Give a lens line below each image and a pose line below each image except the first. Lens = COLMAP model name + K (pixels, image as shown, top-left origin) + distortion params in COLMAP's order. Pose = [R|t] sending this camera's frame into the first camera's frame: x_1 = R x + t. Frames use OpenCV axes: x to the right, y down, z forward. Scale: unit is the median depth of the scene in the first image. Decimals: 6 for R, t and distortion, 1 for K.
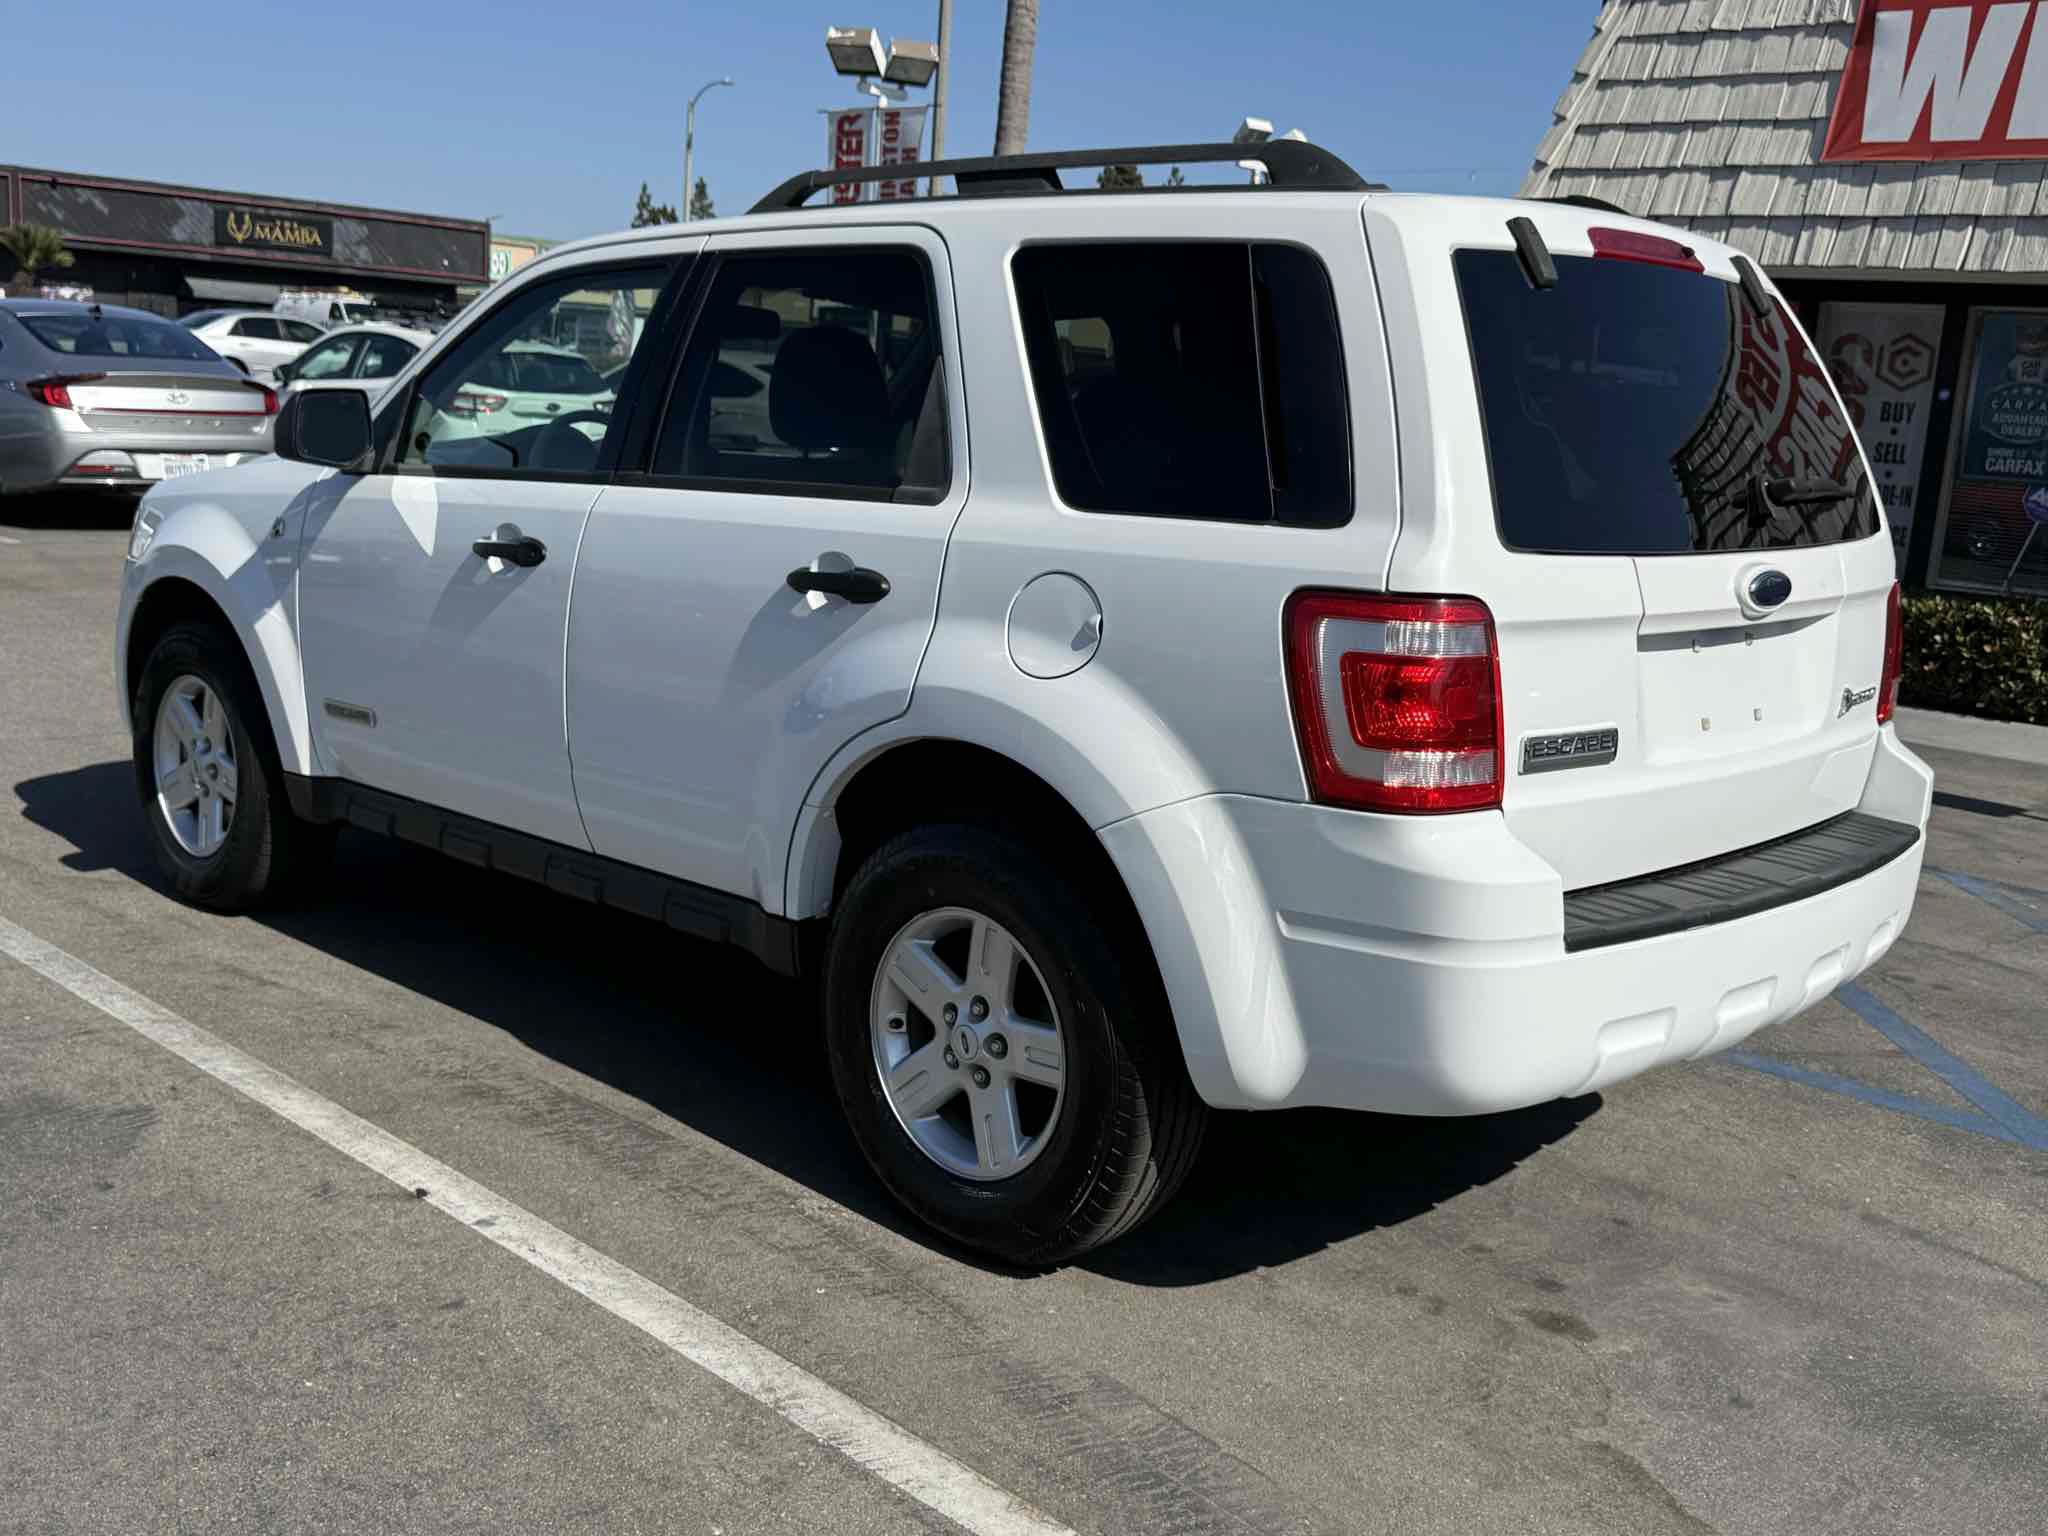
lens RADIAL K [[1986.2, 0, 1024.0], [0, 1986.2, 768.0], [0, 0, 1]] dist [0.175490, -0.391839]
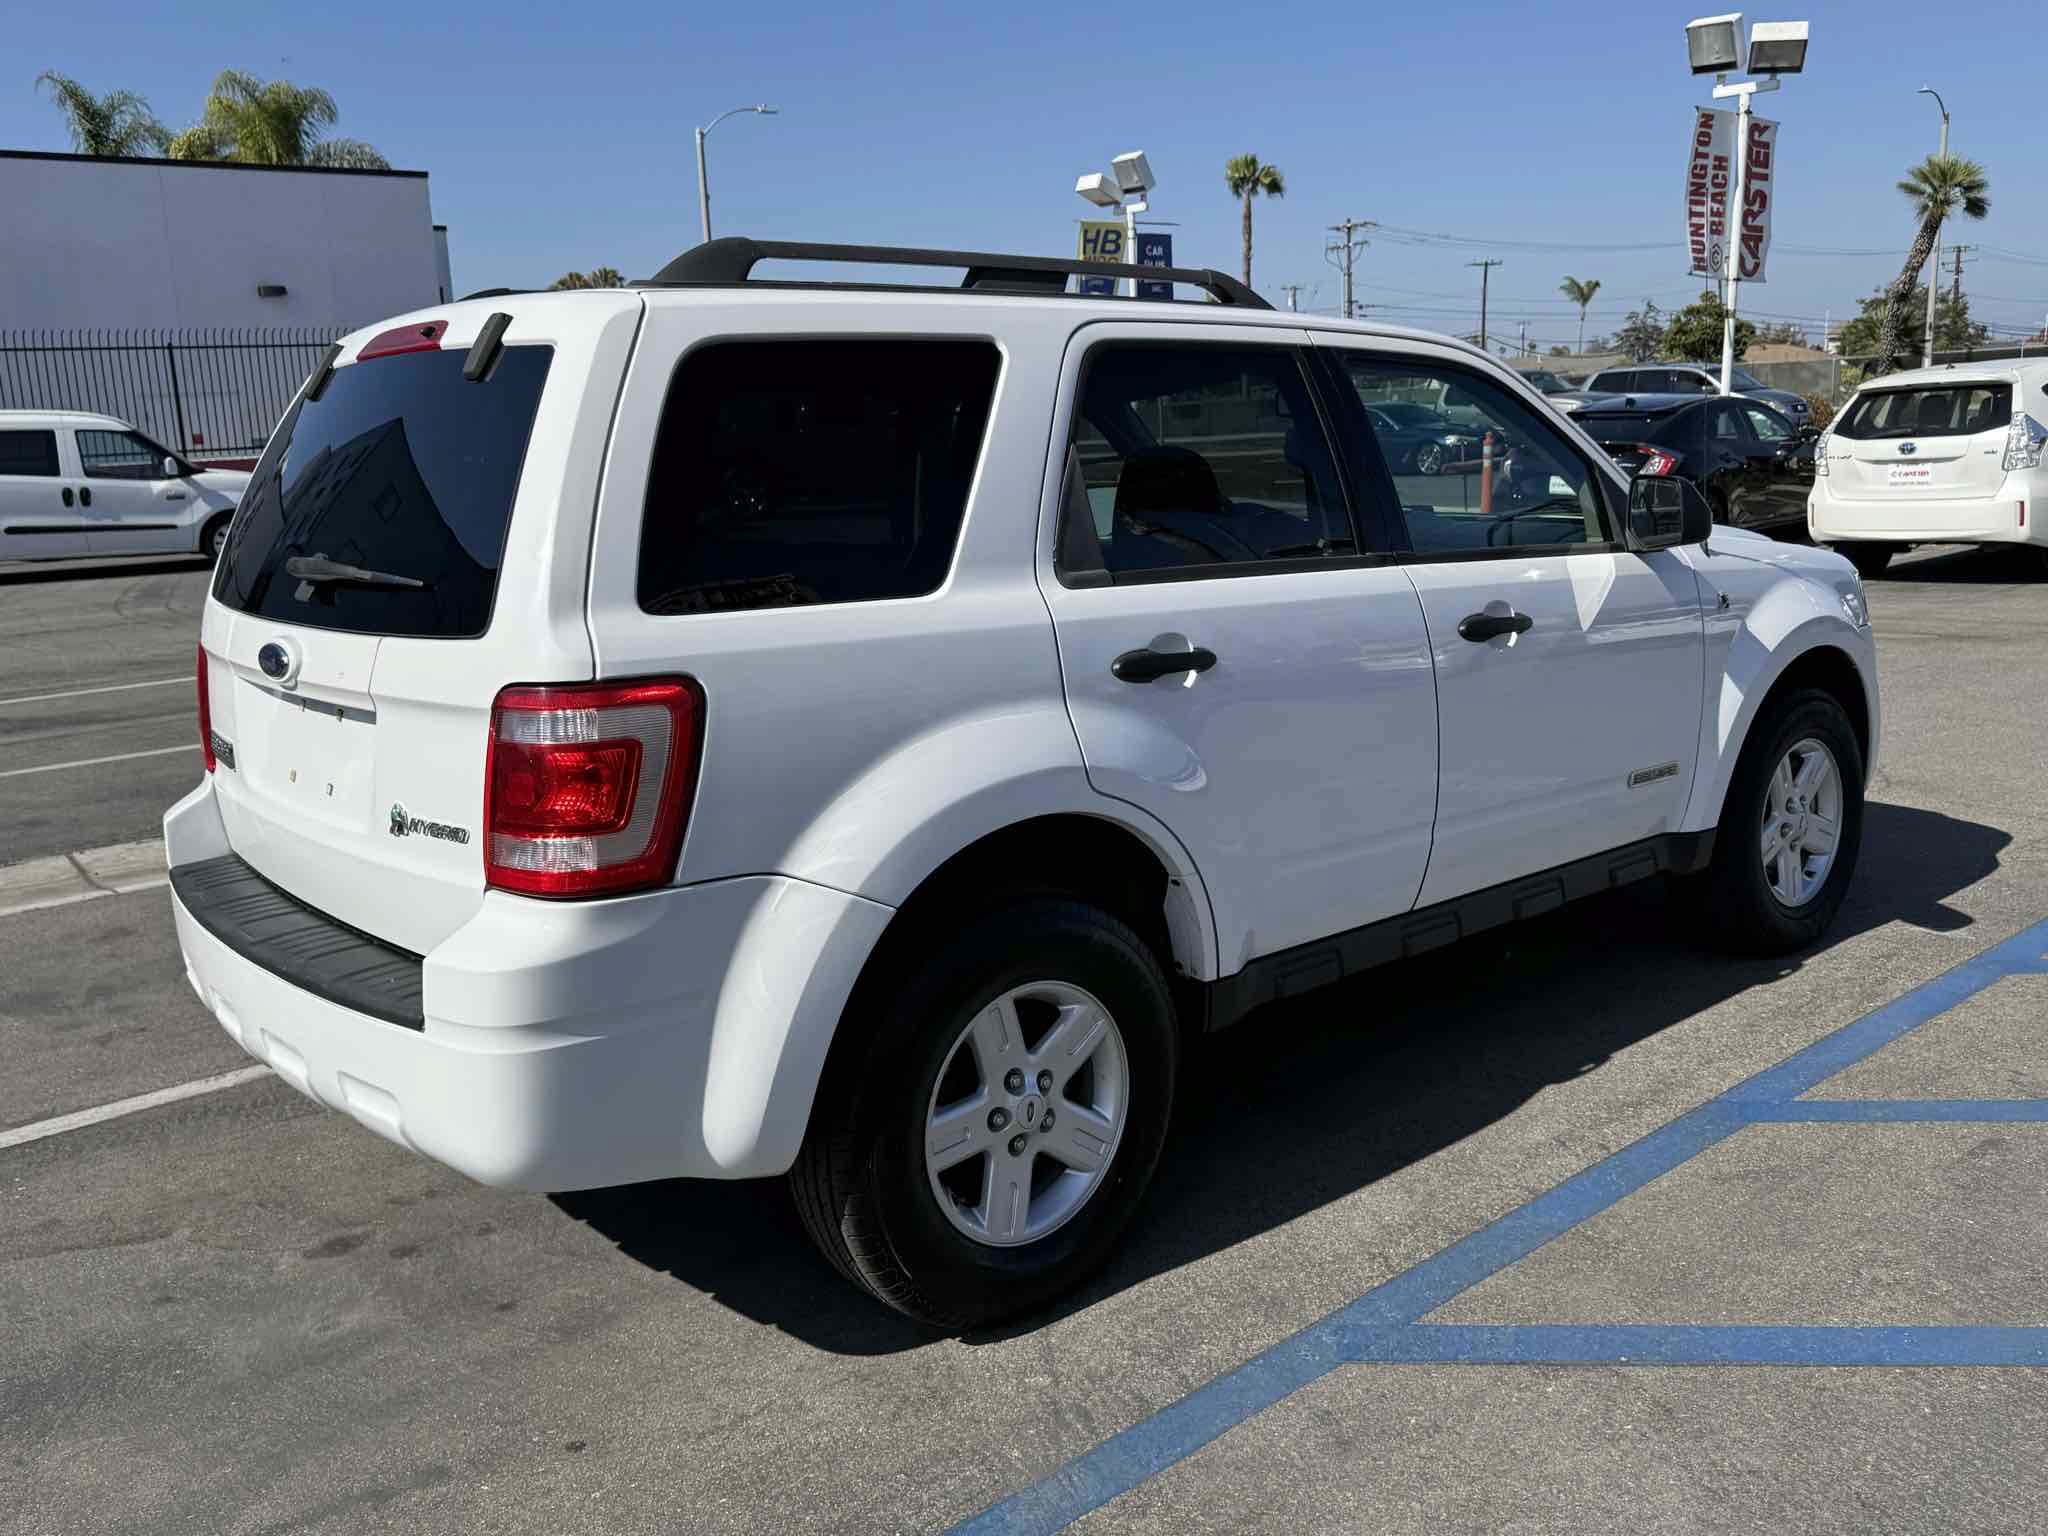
lens RADIAL K [[1691.7, 0, 1034.1], [0, 1691.7, 742.7], [0, 0, 1]] dist [0.076483, -0.124989]
pose [[-0.092834, 0.129294, -0.987251, 1.036608], [-0.150769, 0.978274, 0.142295, -0.197609], [0.984201, 0.162056, -0.071324, 1.239800]]
